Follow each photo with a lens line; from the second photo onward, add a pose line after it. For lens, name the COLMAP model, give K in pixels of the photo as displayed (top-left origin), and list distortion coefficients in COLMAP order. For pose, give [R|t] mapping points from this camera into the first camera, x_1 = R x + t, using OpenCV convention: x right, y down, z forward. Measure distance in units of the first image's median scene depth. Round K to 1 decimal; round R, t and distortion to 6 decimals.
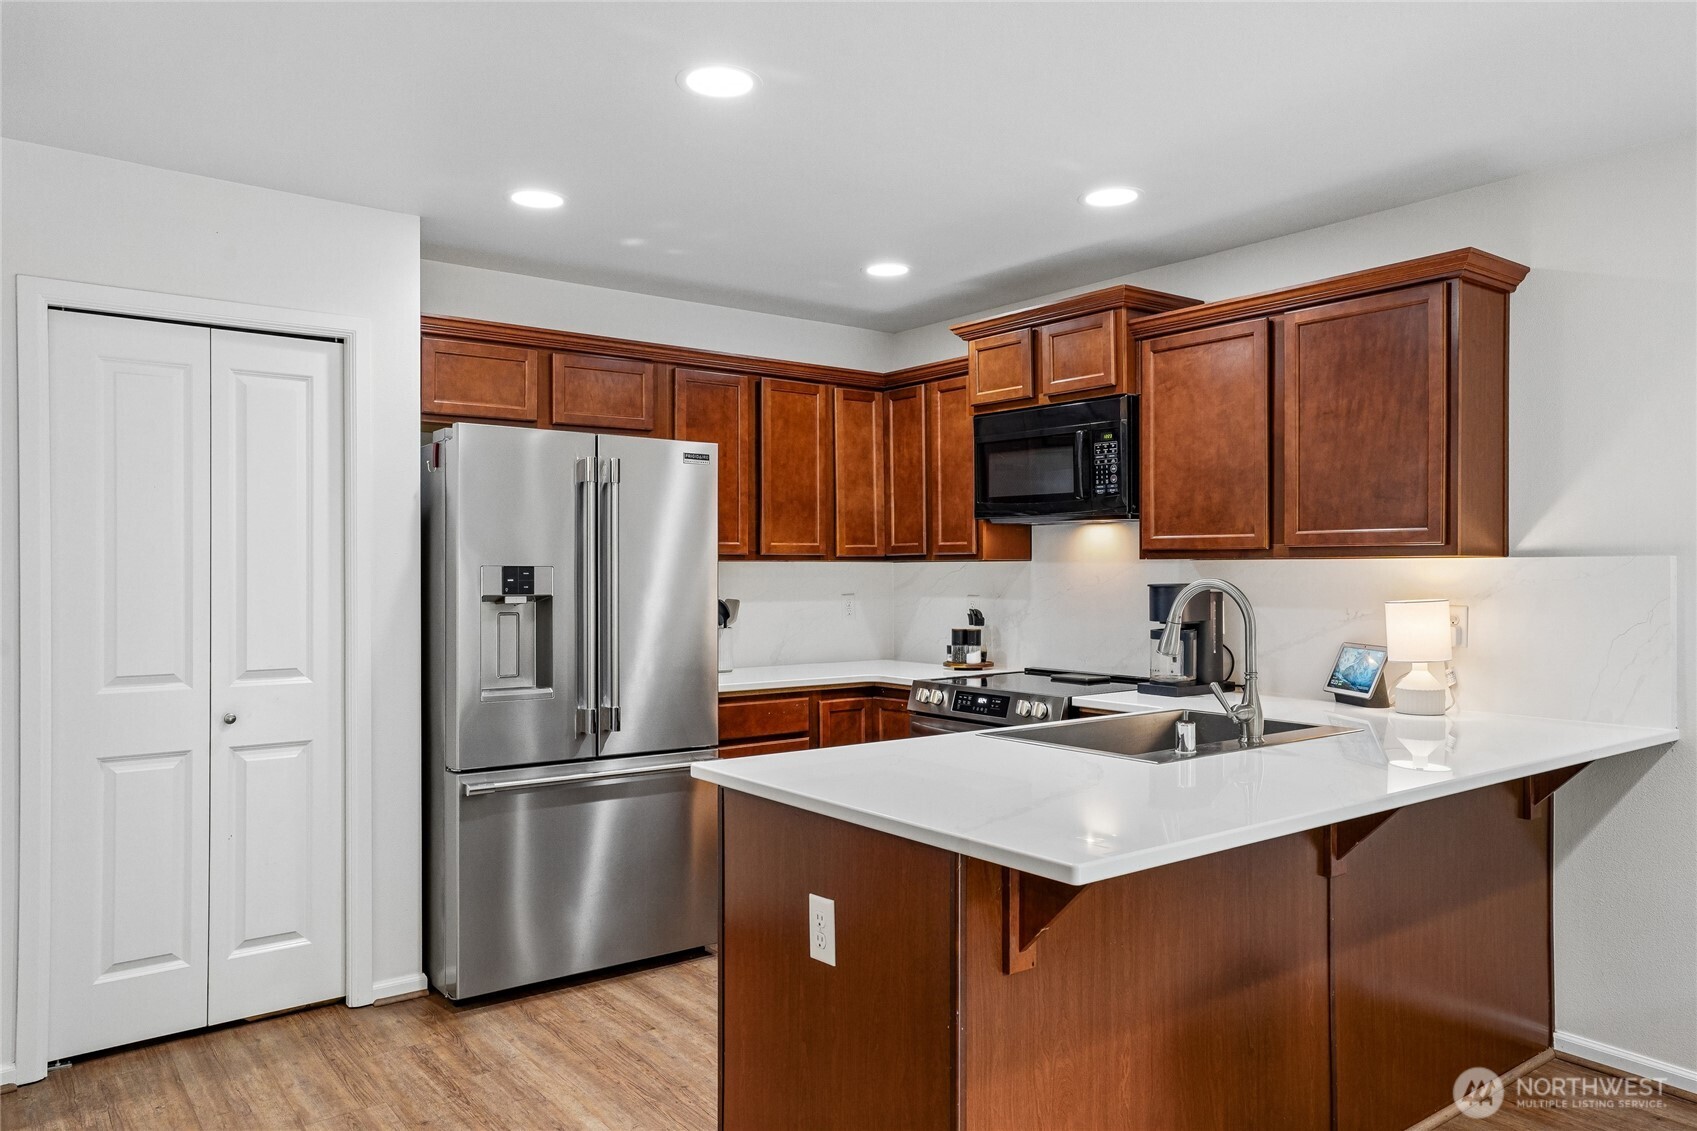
lens RADIAL K [[1164.9, 0, 861.4], [0, 1164.9, 570.6], [0, 0, 1]] dist [0.011746, 0.003159]
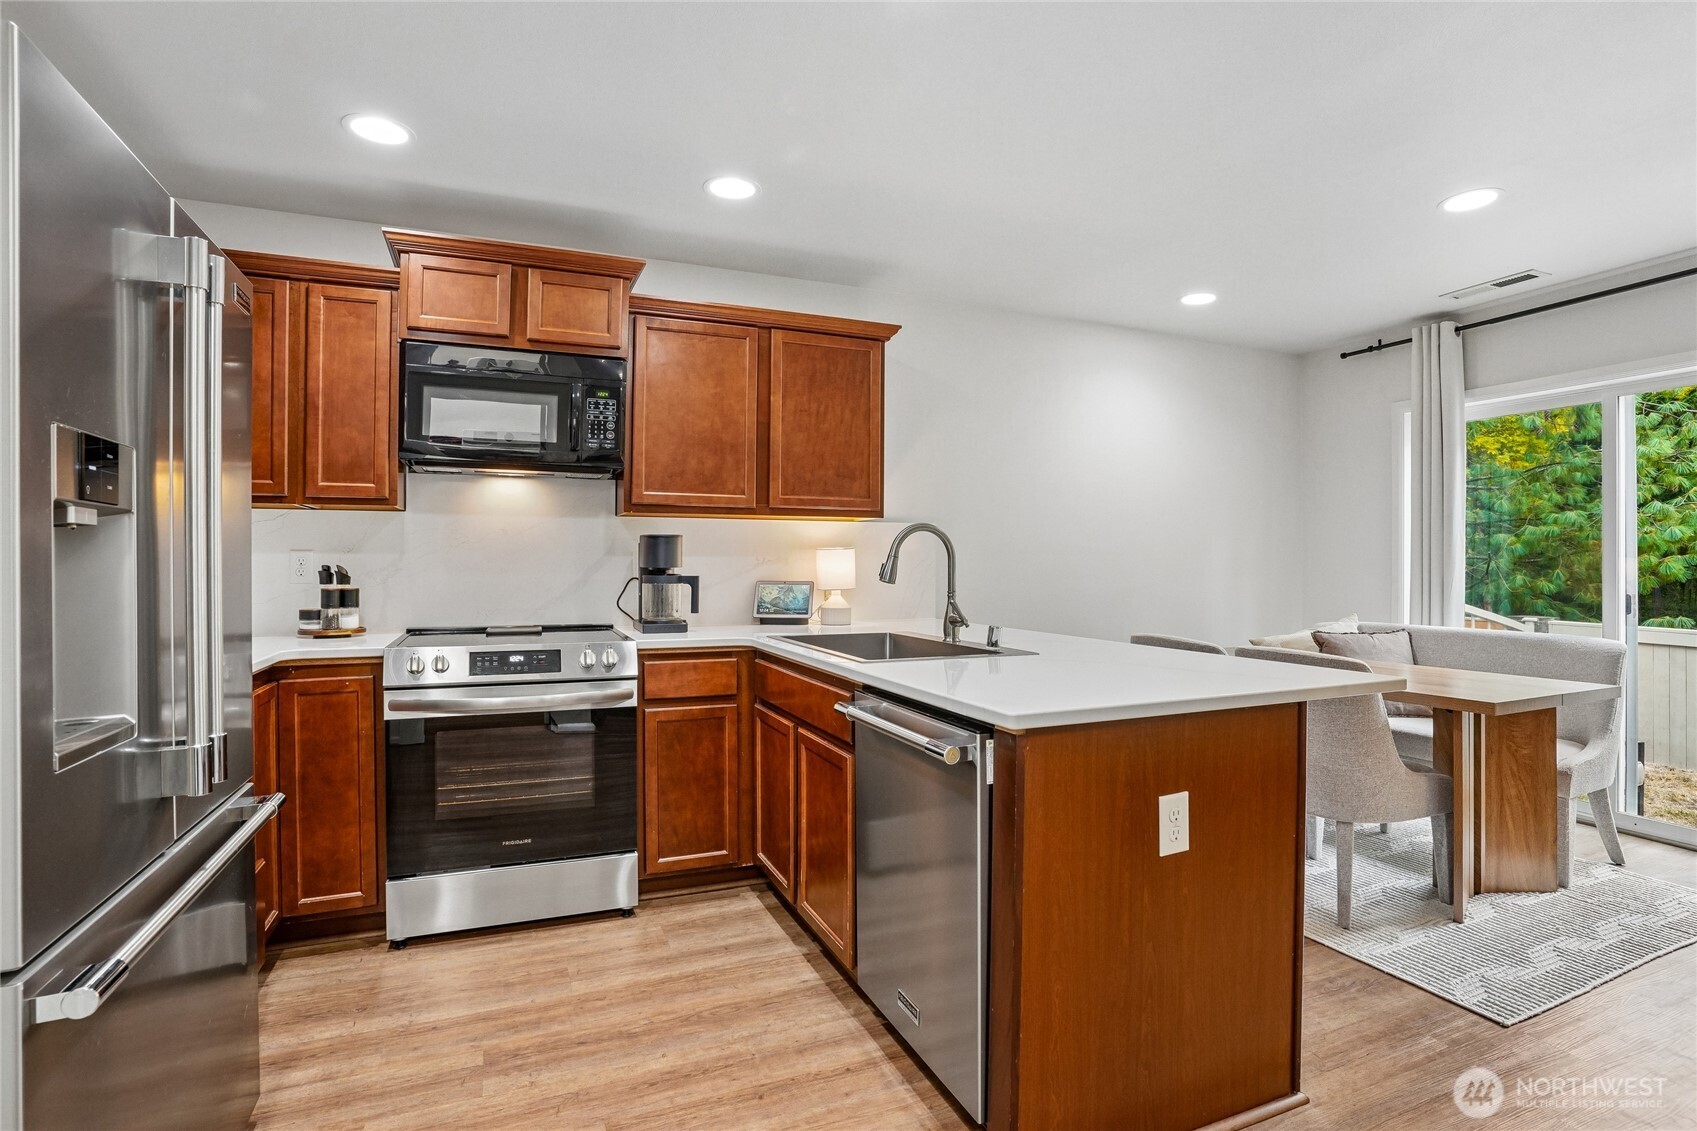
lens RADIAL K [[835.8, 0, 858.5], [0, 835.8, 556.3], [0, 0, 1]] dist [-0.081597, 0.032502]
pose [[0.250274, 0.008000, 0.968142, -0.471562], [-0.002466, 0.999968, -0.007625, 0.038085], [-0.968172, -0.000479, 0.250285, 0.612520]]
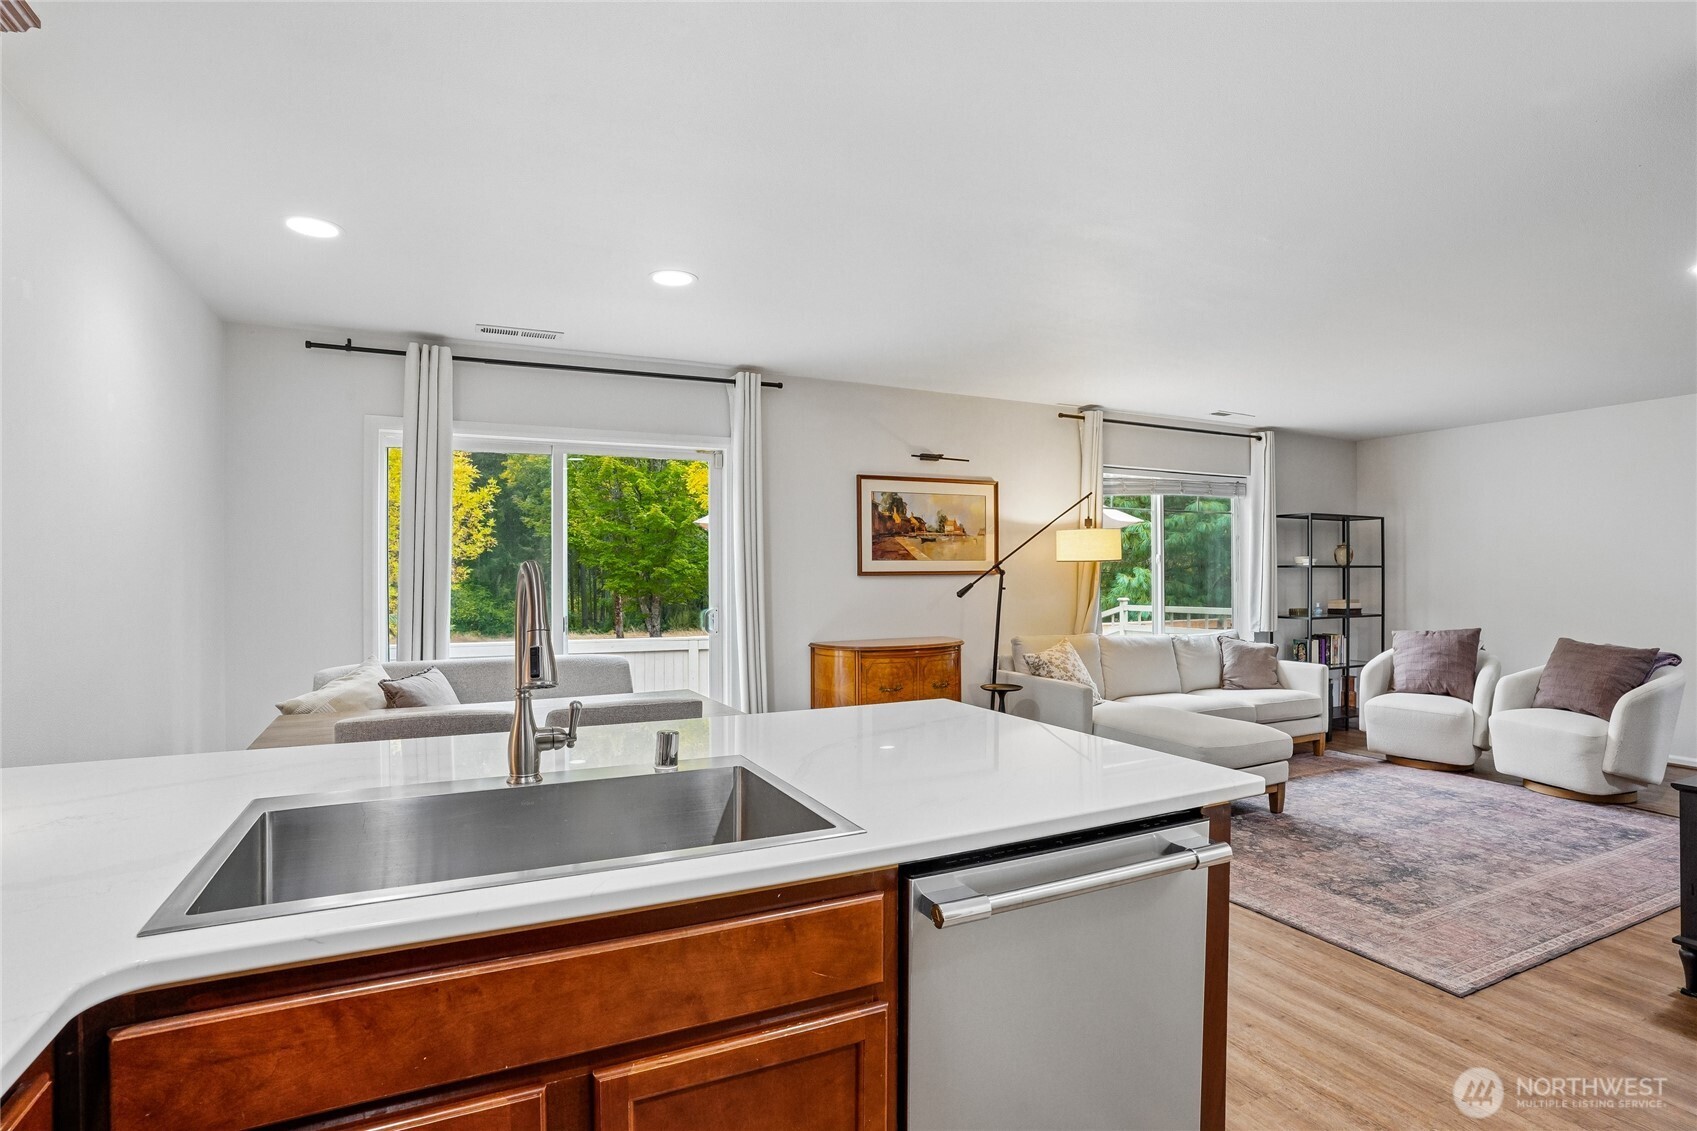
lens RADIAL K [[835.8, 0, 837.4], [0, 835.8, 570.0], [0, 0, 1]] dist [-0.081597, 0.032502]
pose [[-0.975410, 0.003348, 0.220372, 0.014382], [0.003496, 0.999994, 0.000280, 0.009383], [-0.220370, 0.001043, -0.975416, 1.043708]]
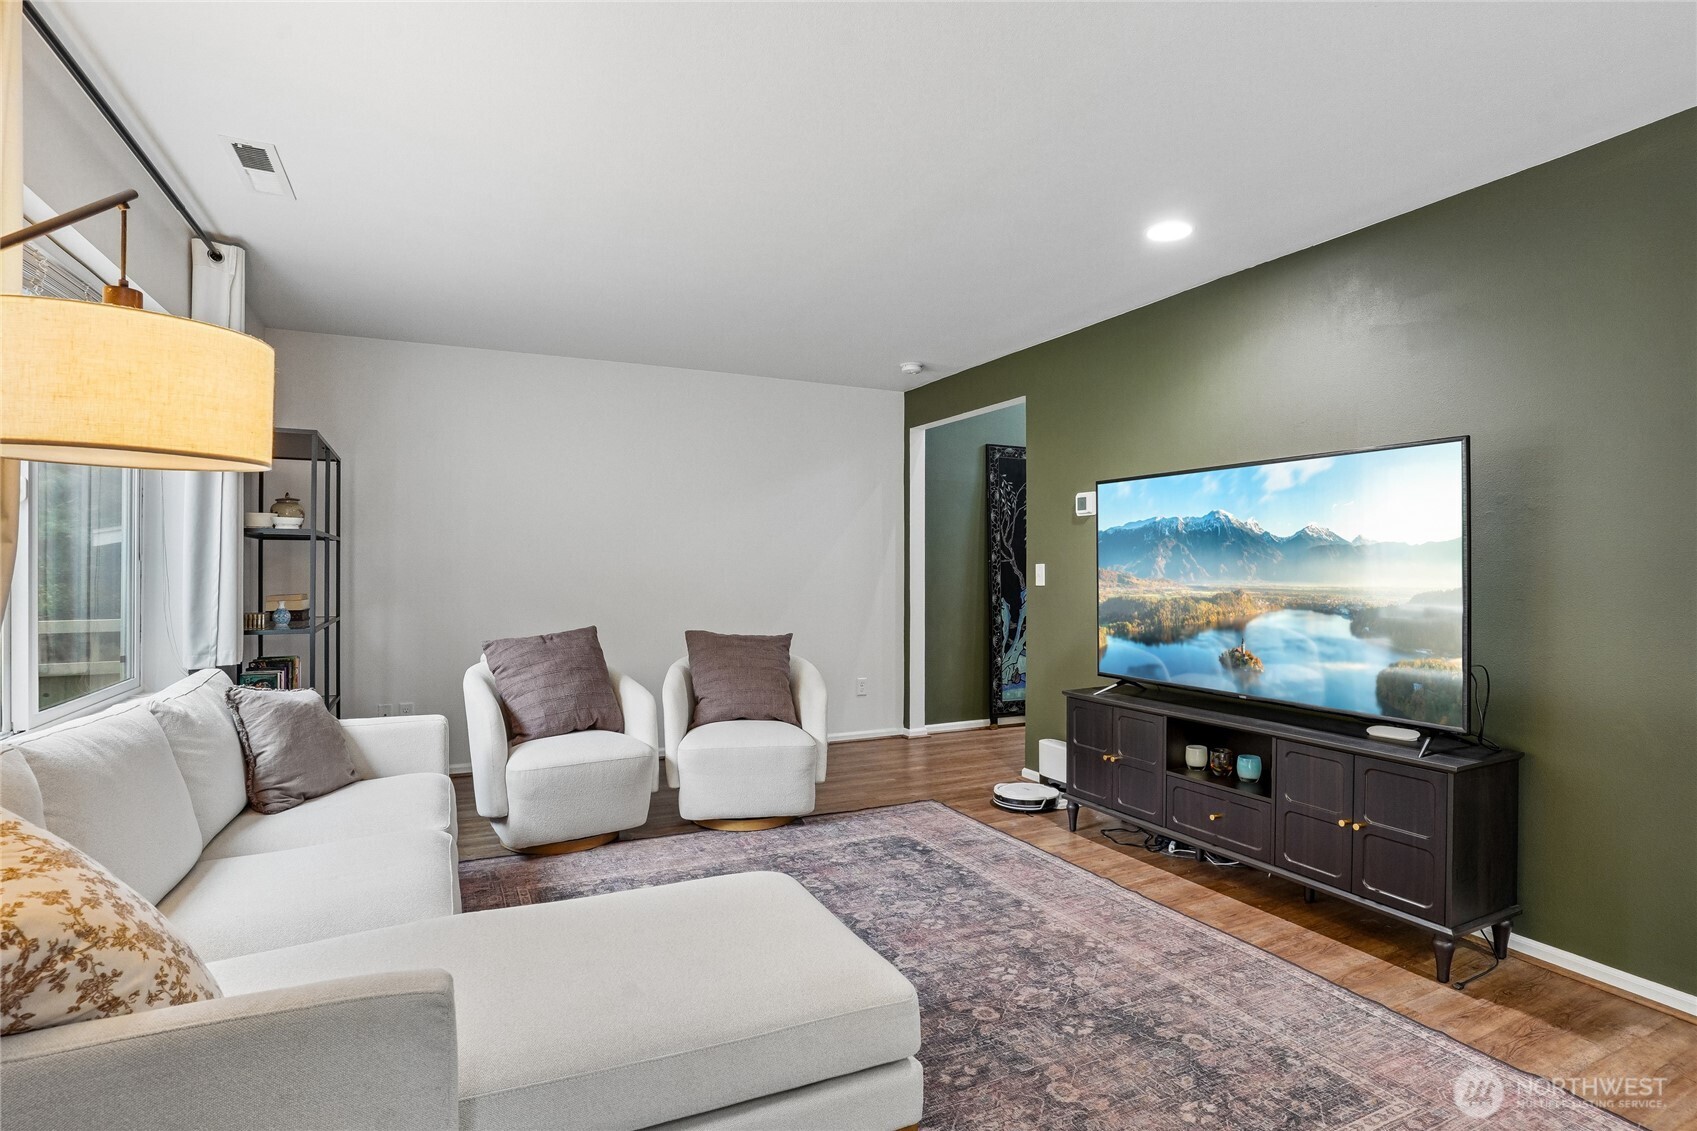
lens RADIAL K [[835.8, 0, 839.7], [0, 835.8, 573.3], [0, 0, 1]] dist [-0.081597, 0.032502]
pose [[-0.210269, 0.003432, -0.977638, 0.169376], [-0.007035, 0.999963, 0.005023, 0.040639], [0.977618, 0.007934, -0.210237, -0.027019]]
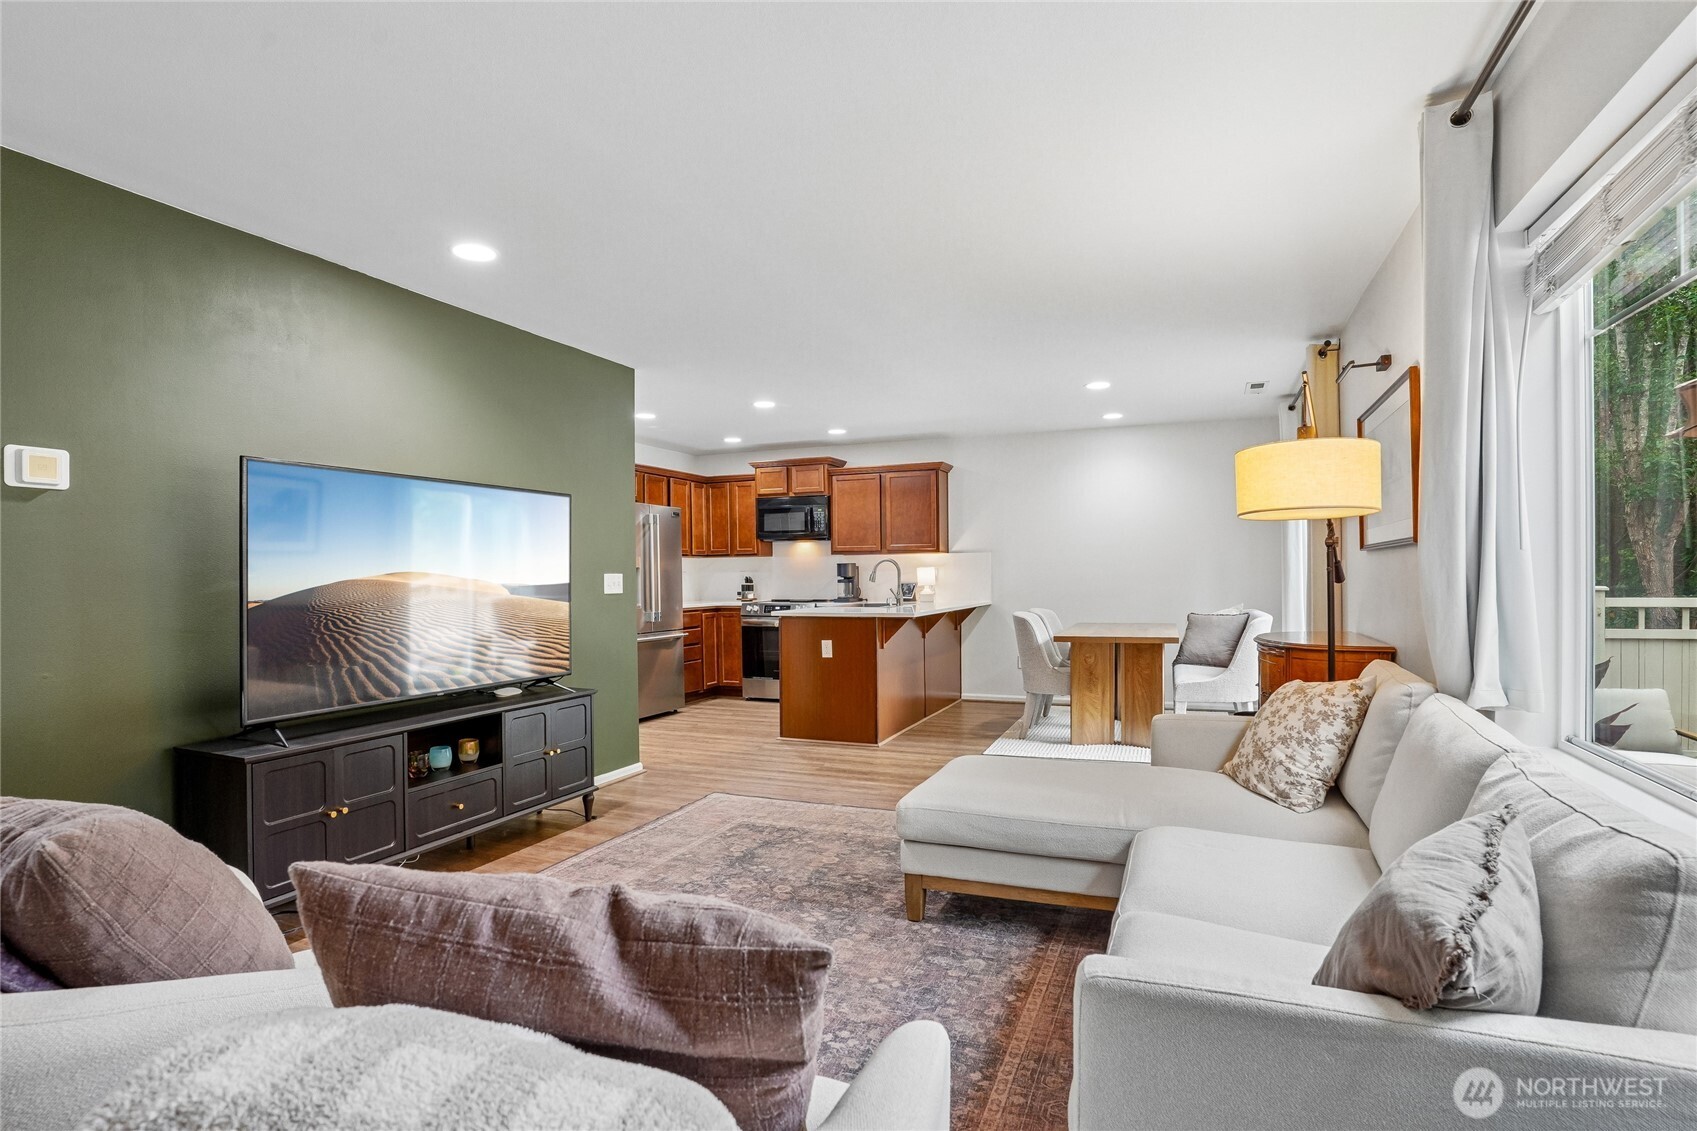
lens RADIAL K [[835.8, 0, 863.7], [0, 835.8, 571.4], [0, 0, 1]] dist [-0.081597, 0.032502]
pose [[0.860311, -0.006244, 0.509731, -0.728537], [0.010191, 0.999936, -0.004950, 0.041892], [-0.509667, 0.009453, 0.860320, -0.769800]]
